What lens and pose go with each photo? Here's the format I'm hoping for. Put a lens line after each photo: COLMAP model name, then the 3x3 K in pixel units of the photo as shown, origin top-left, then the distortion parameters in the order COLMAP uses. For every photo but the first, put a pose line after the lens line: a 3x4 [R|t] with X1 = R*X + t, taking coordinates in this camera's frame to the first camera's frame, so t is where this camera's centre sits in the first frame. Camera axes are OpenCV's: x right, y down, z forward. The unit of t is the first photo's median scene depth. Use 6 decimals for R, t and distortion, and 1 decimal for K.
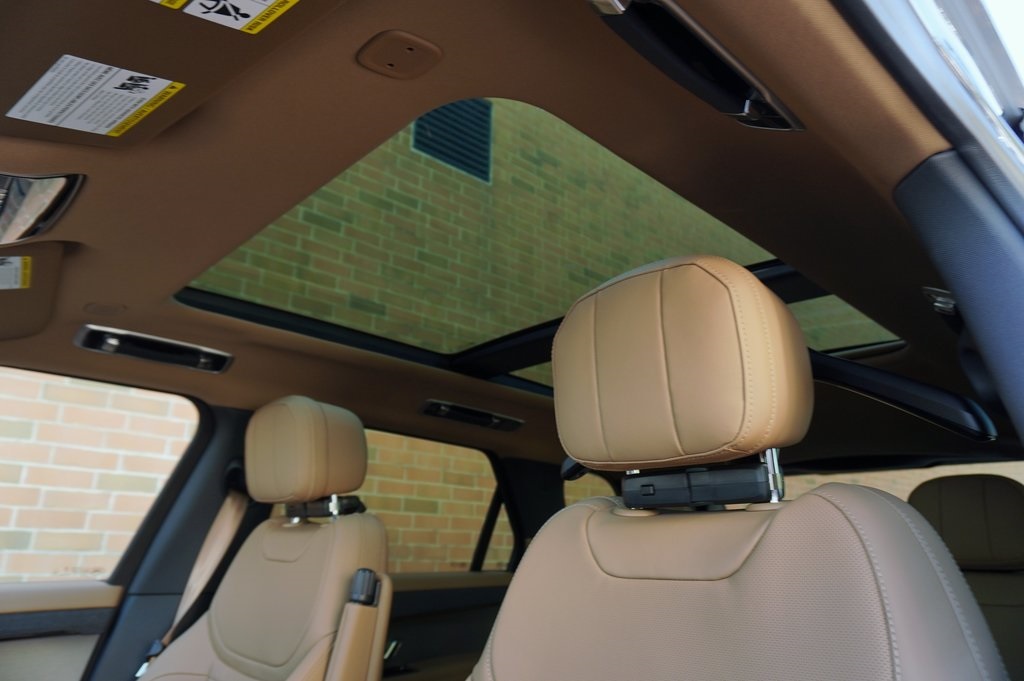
lens RADIAL K [[697.8, 0, 508.4], [0, 697.8, 345.0], [0, 0, 1]] dist [-0.033805, 0.025487]
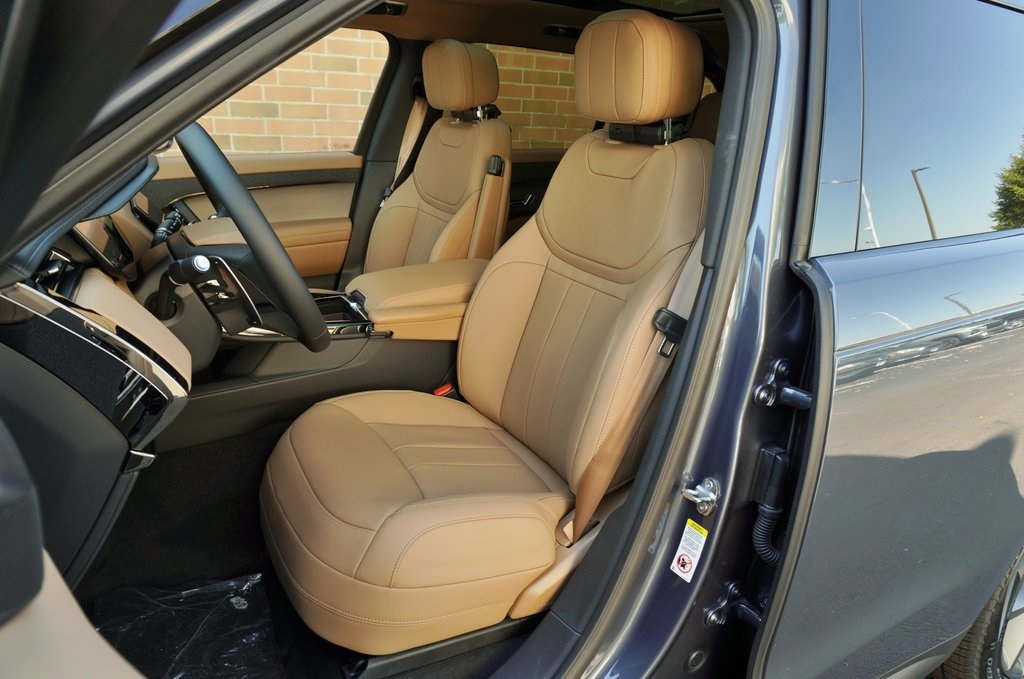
lens RADIAL K [[697.8, 0, 510.2], [0, 697.8, 338.9], [0, 0, 1]] dist [-0.033805, 0.025487]
pose [[0.971230, 0.095480, -0.218167, 0.207135], [0.047471, 0.820102, 0.570245, -0.240950], [0.233366, -0.564195, 0.791975, -0.521495]]
